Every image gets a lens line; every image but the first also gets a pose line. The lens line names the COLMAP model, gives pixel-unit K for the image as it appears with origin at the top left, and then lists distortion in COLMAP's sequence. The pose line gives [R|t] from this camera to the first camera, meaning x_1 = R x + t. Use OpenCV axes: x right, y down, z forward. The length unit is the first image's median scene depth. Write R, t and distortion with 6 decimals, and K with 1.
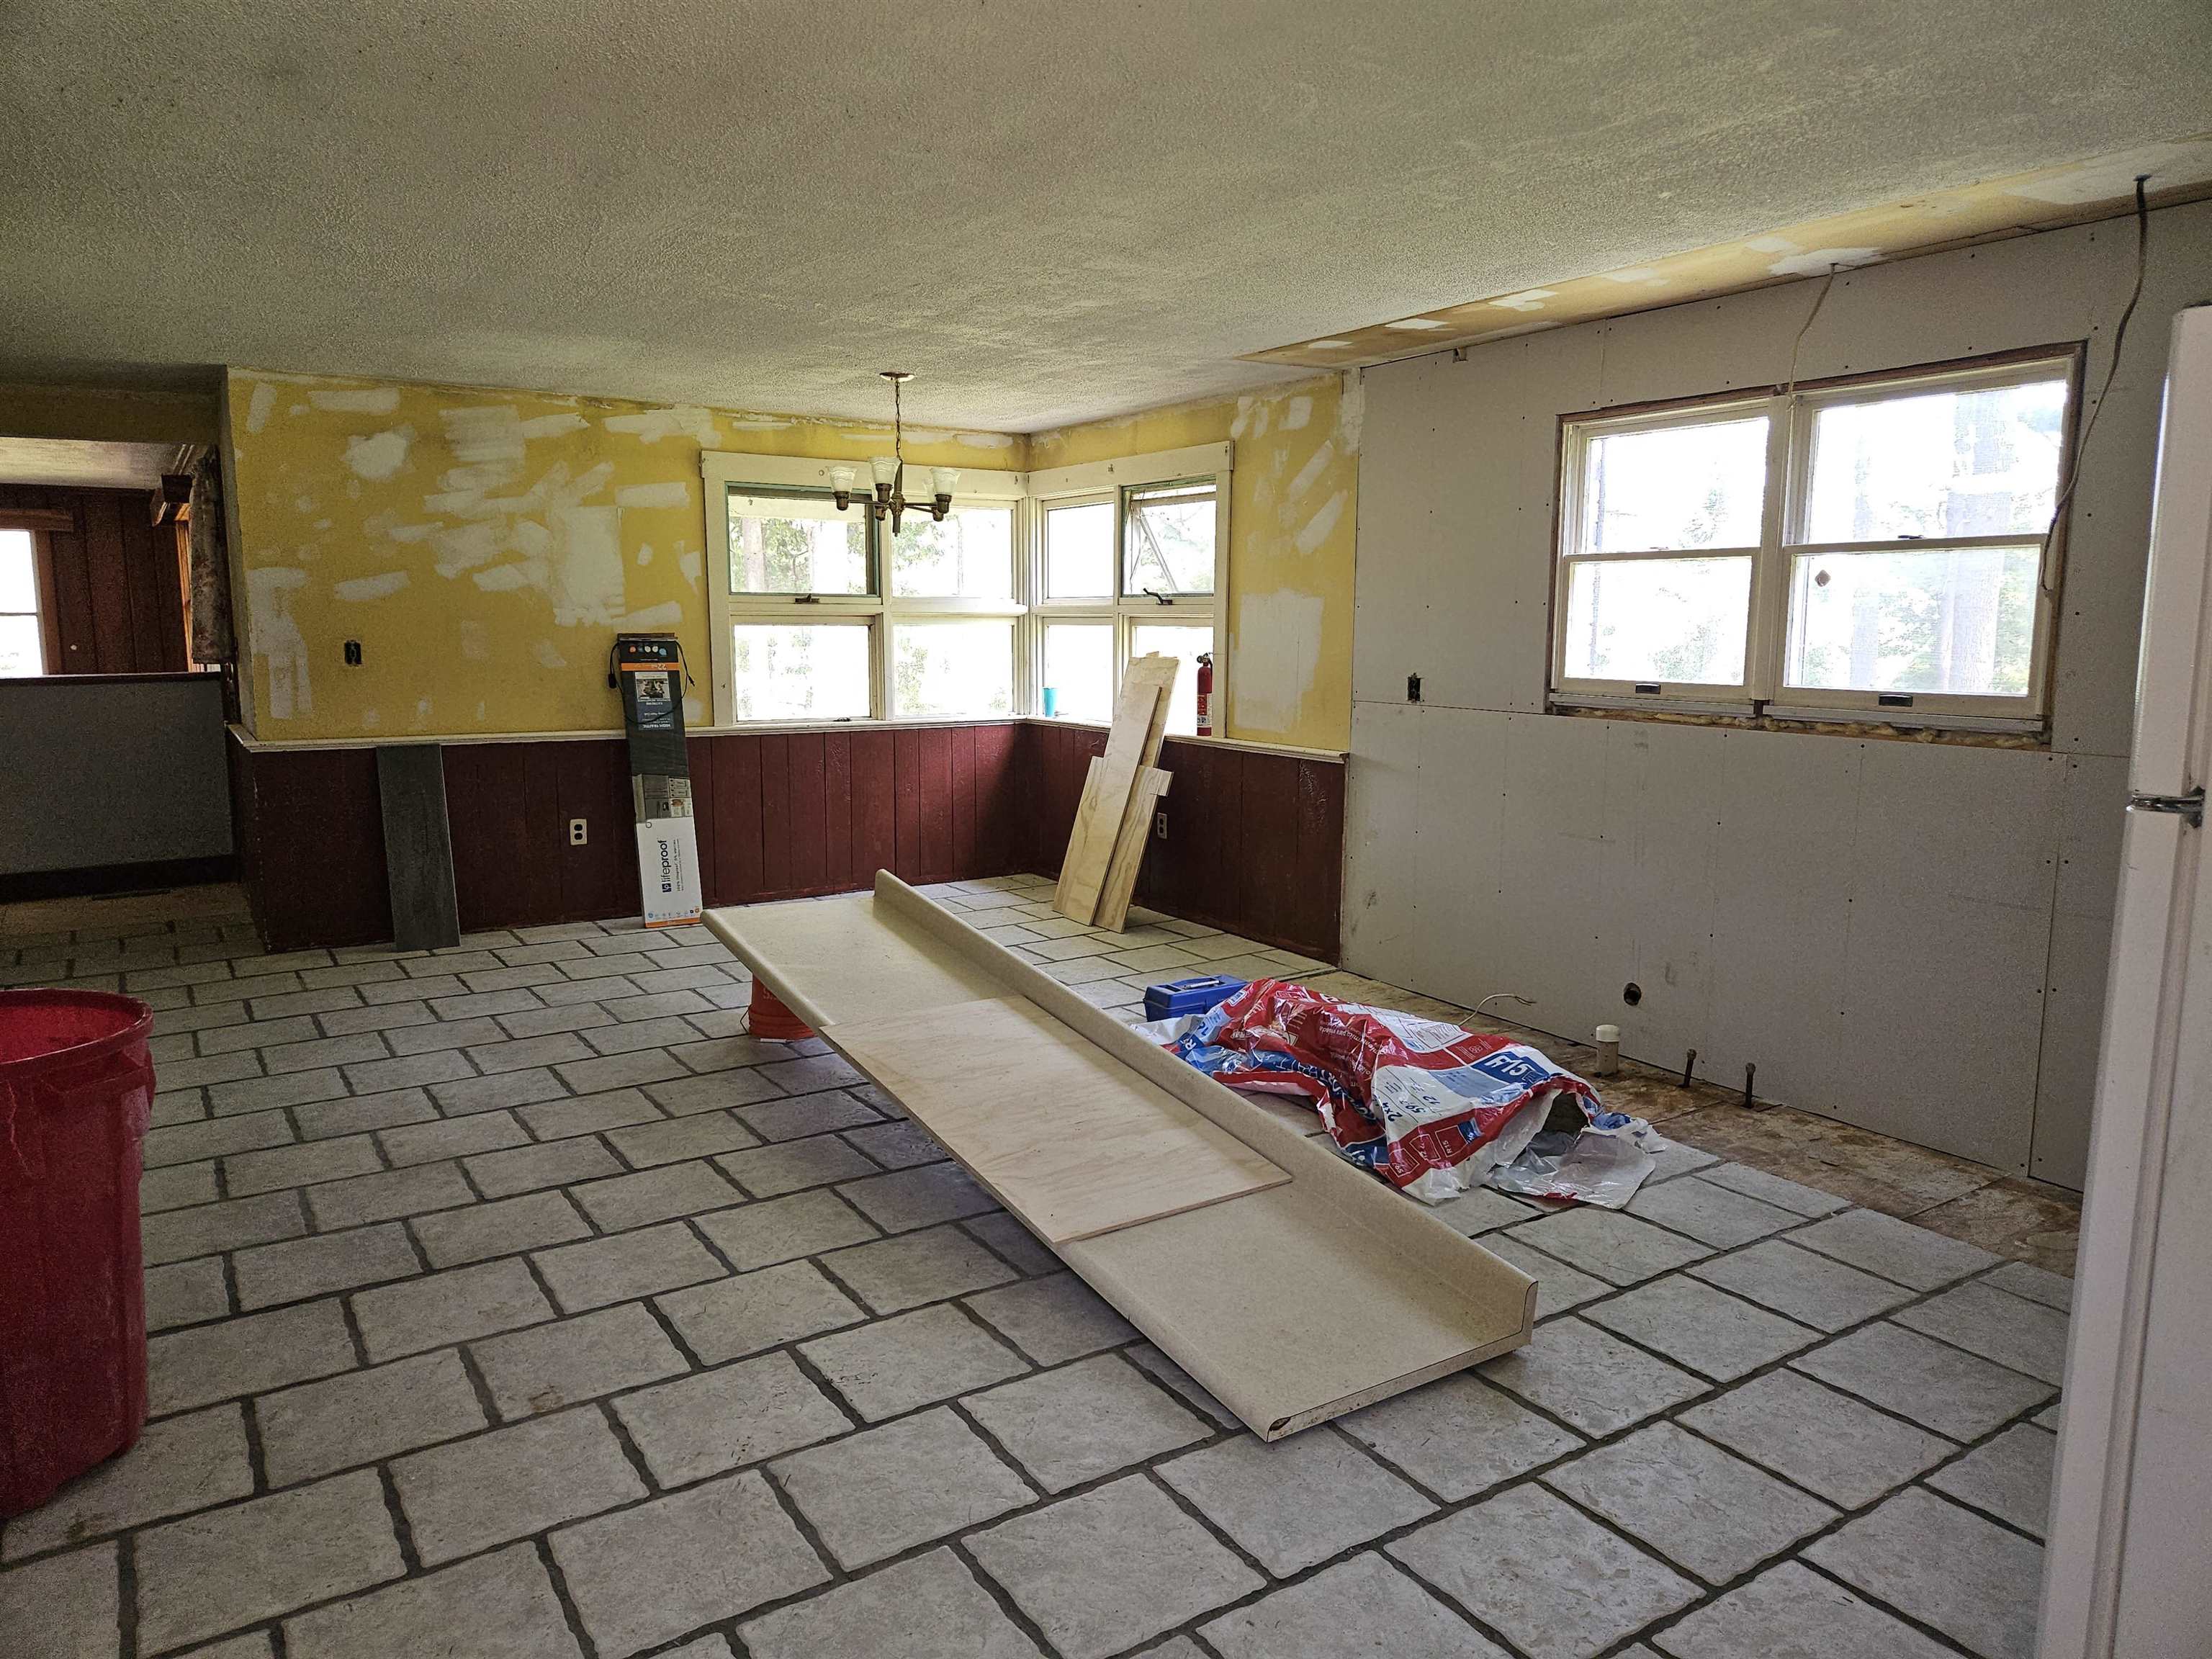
lens RADIAL K [[1496.3, 0, 1106.0], [0, 1496.3, 829.5], [0, 0, 1]] dist [0.064049, -0.053708]
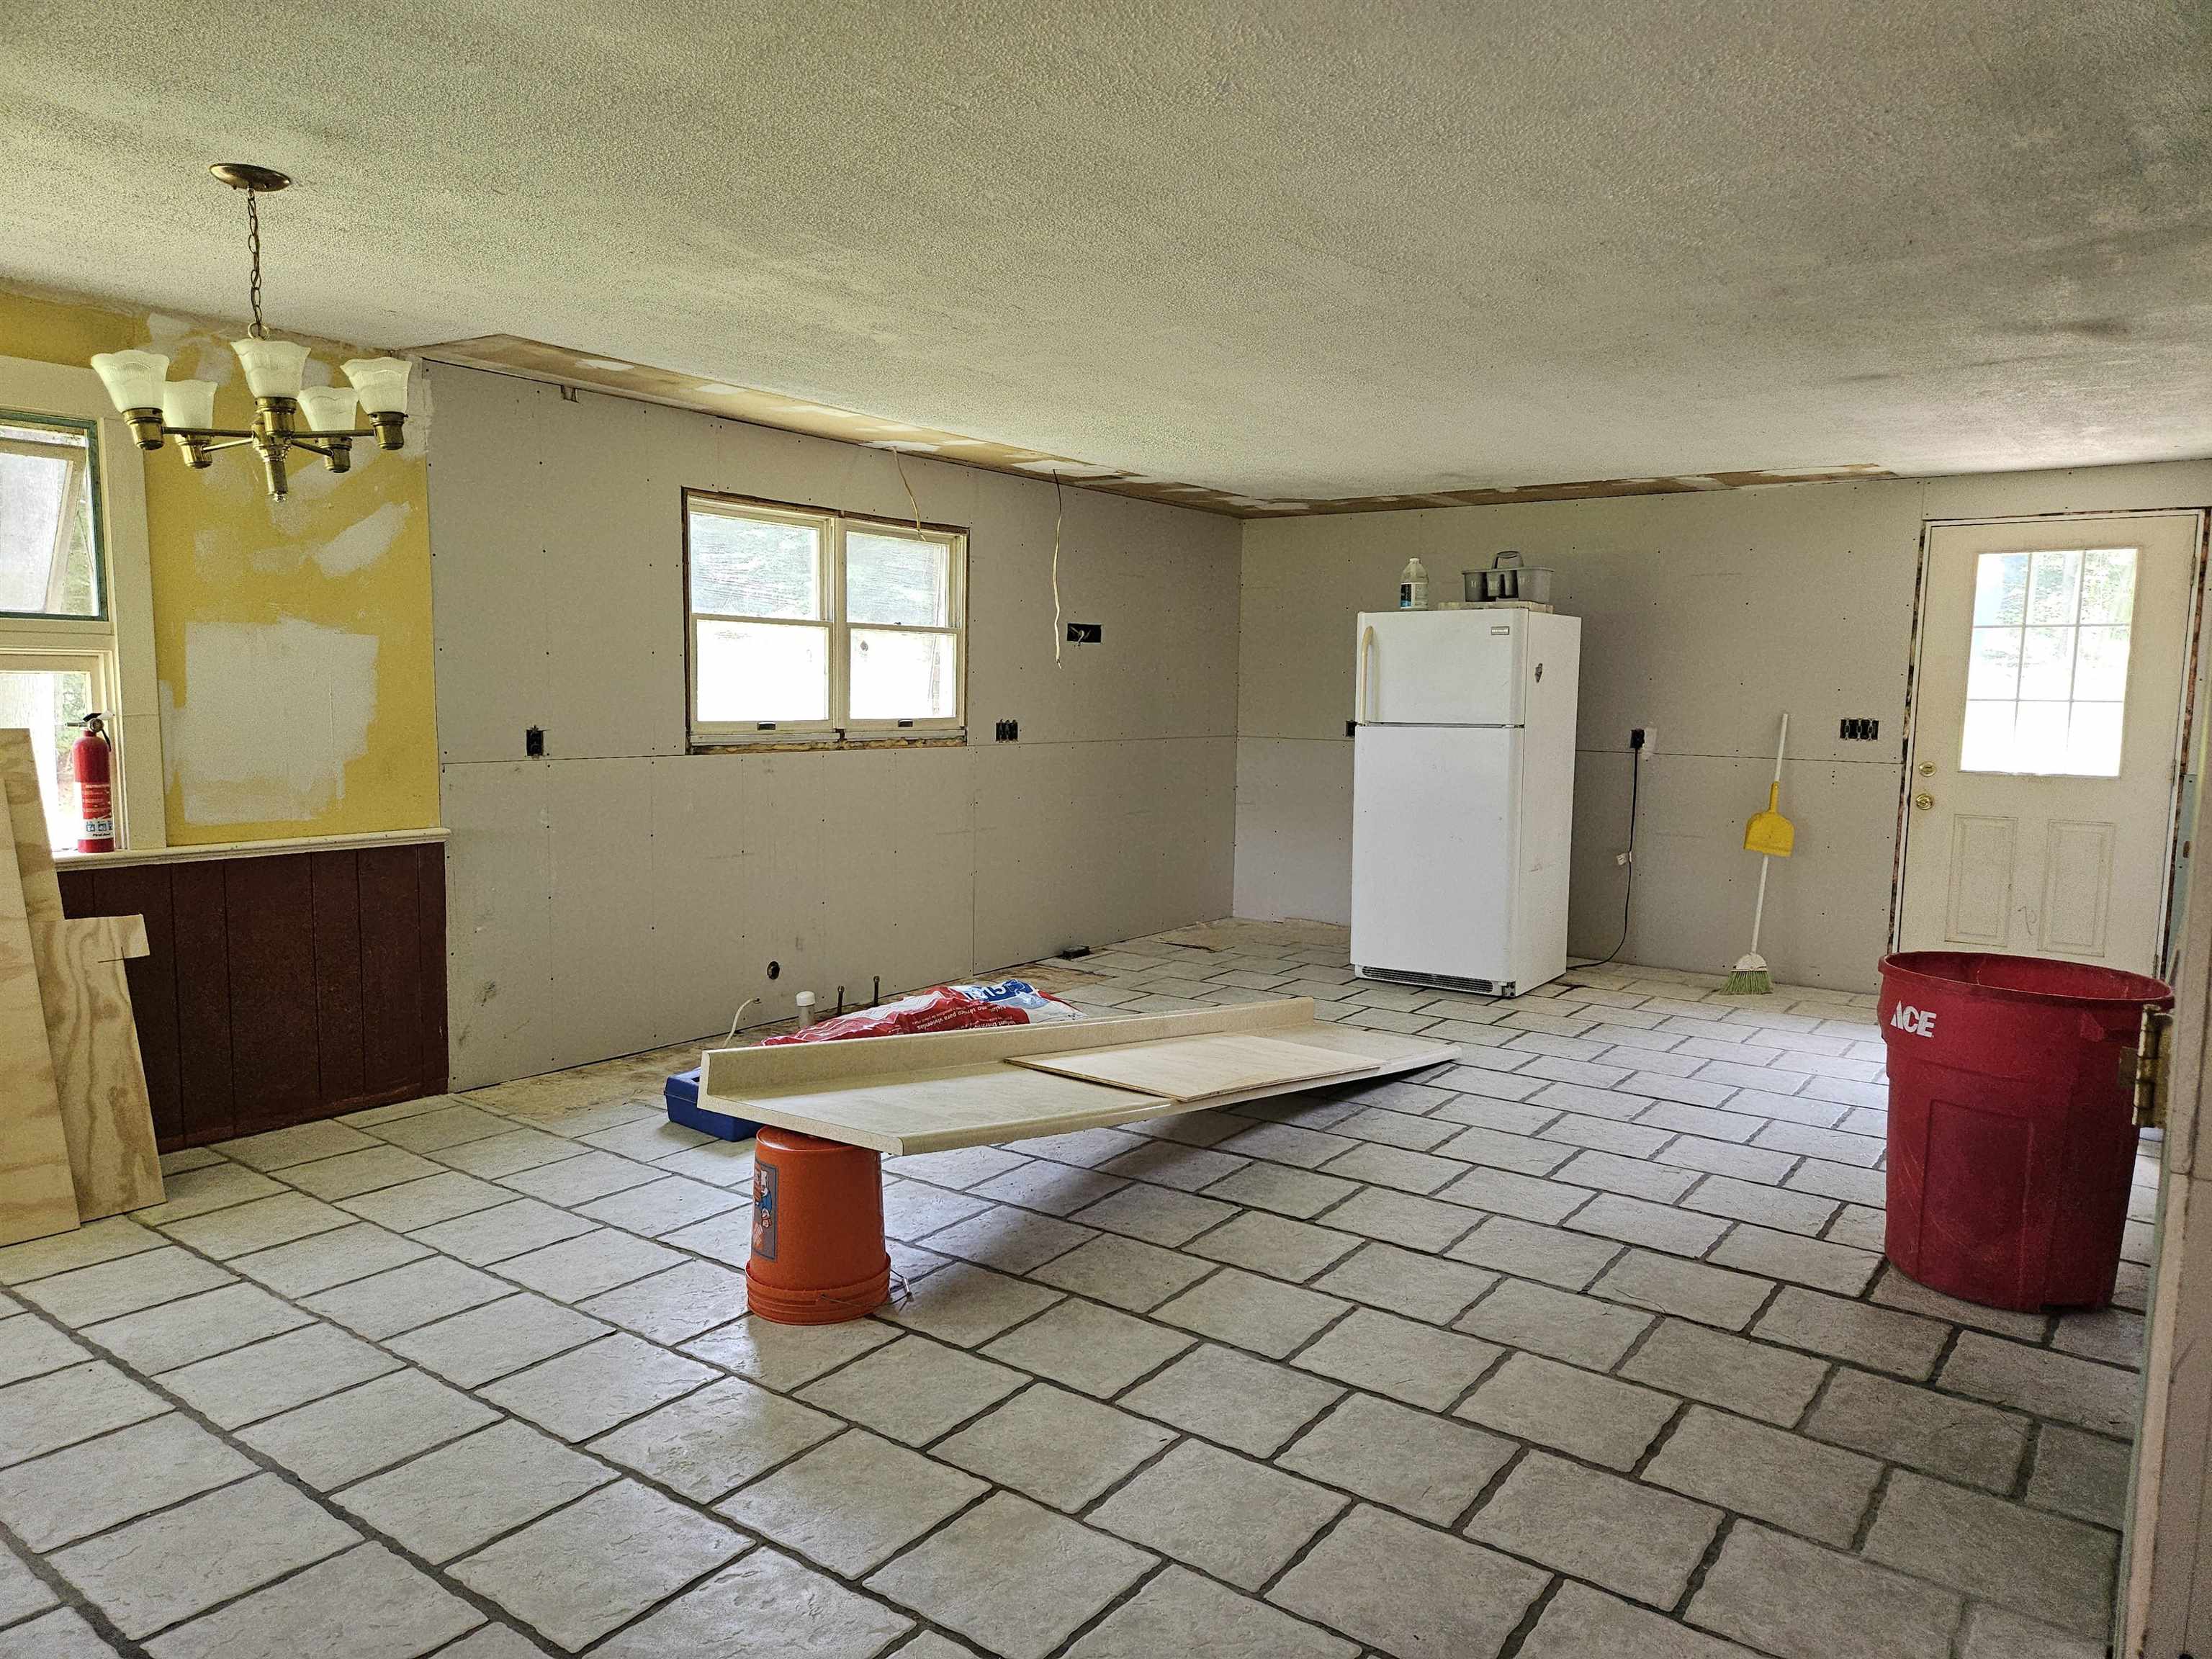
lens RADIAL K [[1429.6, 0, 1171.5], [0, 1429.6, 858.5], [0, 0, 1]] dist [0.022562, -0.002061]
pose [[-0.375293, -0.123999, 0.918575, -0.845257], [0.113411, 0.977423, 0.178278, -0.154126], [-0.919942, 0.171083, -0.352757, 1.087518]]
